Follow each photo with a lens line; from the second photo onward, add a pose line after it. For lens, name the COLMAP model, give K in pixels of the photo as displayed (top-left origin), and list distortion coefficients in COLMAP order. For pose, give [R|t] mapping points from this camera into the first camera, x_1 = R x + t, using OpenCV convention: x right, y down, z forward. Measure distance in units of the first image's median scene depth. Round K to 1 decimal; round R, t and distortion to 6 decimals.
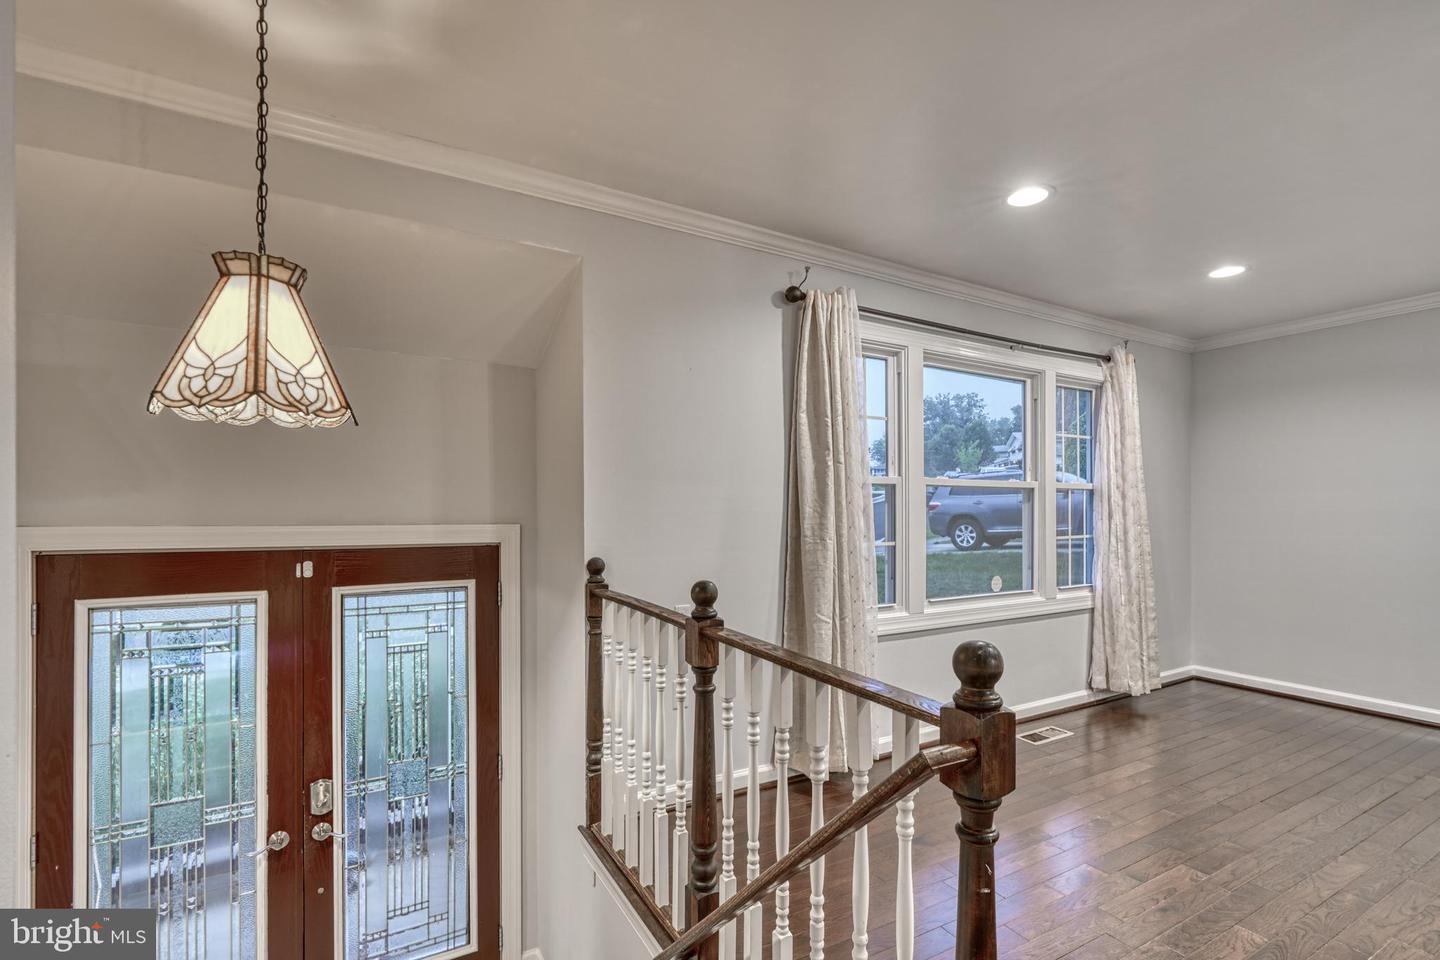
lens RADIAL K [[647.4, 0, 720.3], [0, 647.4, 511.5], [0, 0, 1]] dist [-0.003942, -0.000050]
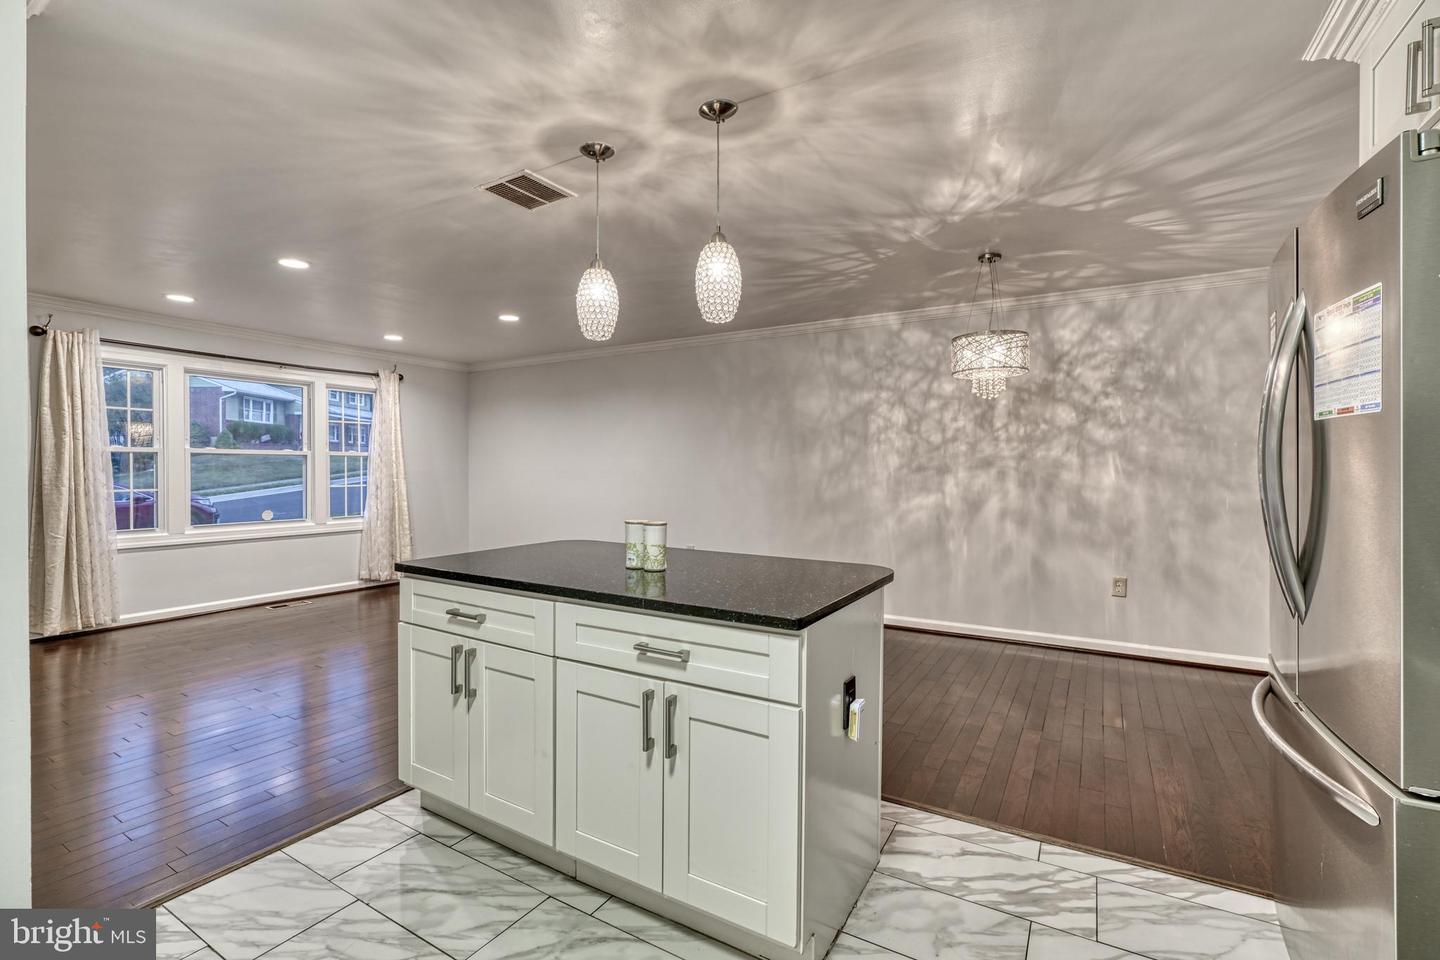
lens RADIAL K [[642.6, 0, 710.3], [0, 642.6, 478.2], [0, 0, 1]] dist [-0.000444, 0.000815]
pose [[0.870092, -0.002455, 0.492884, 0.760075], [-0.006658, 0.999838, 0.016733, -0.016168], [-0.492845, -0.017841, 0.869934, -1.155450]]
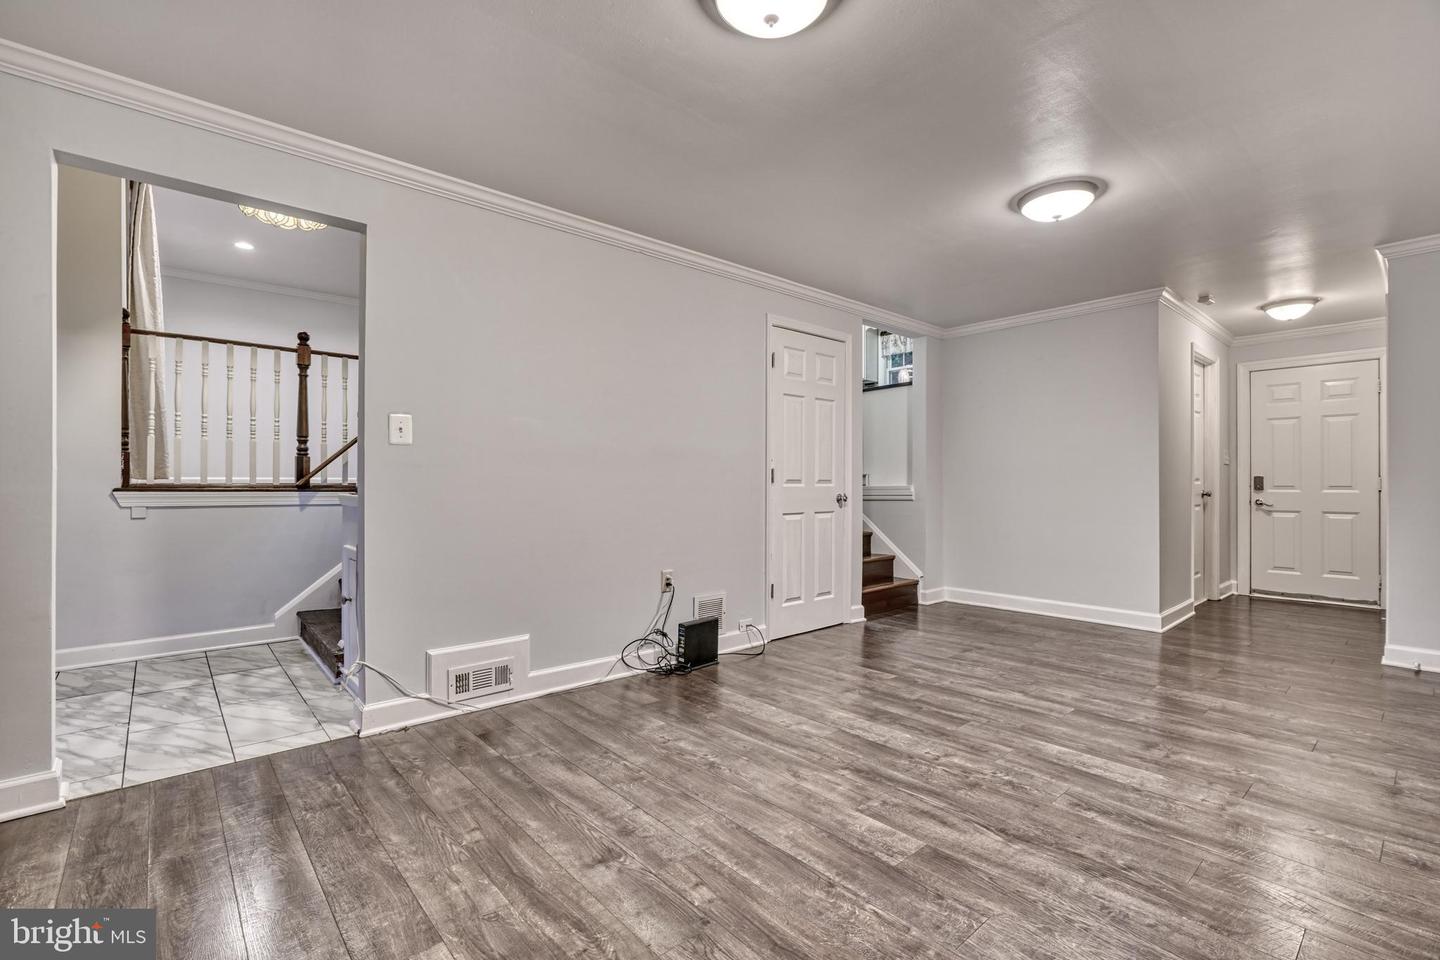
lens RADIAL K [[642.6, 0, 710.3], [0, 642.6, 478.2], [0, 0, 1]] dist [-0.000444, 0.000815]
pose [[-0.201101, 0.006638, 0.979548, -1.629912], [-0.004280, 0.999962, -0.007654, 0.399261], [-0.979561, -0.005732, -0.201065, -0.020434]]
